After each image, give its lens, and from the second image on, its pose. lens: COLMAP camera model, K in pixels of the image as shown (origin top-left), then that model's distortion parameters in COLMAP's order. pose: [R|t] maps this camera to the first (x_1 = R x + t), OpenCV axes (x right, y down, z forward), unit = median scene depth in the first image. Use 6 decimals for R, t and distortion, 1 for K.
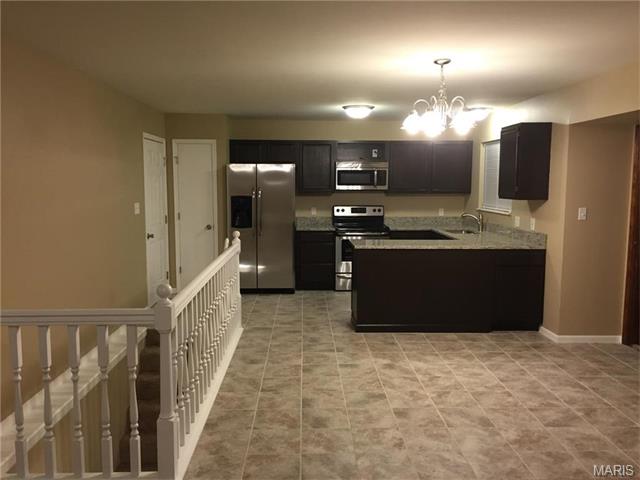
lens RADIAL K [[553.9, 0, 318.5], [0, 553.9, 241.3], [0, 0, 1]] dist [0.031155, -0.005057]
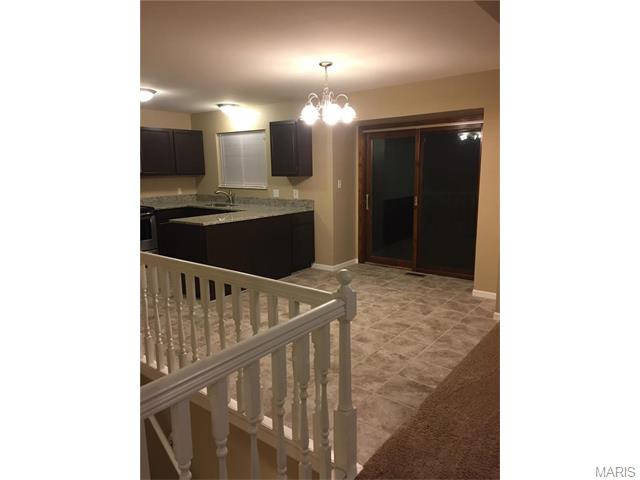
lens RADIAL K [[413.0, 0, 319.9], [0, 413.0, 239.8], [0, 0, 1]] dist [0.075578, 0.000998]
pose [[0.633706, -0.146223, 0.759628, -0.410199], [0.098471, 0.989232, 0.108272, -0.024618], [-0.767281, 0.006188, 0.641282, 0.295995]]
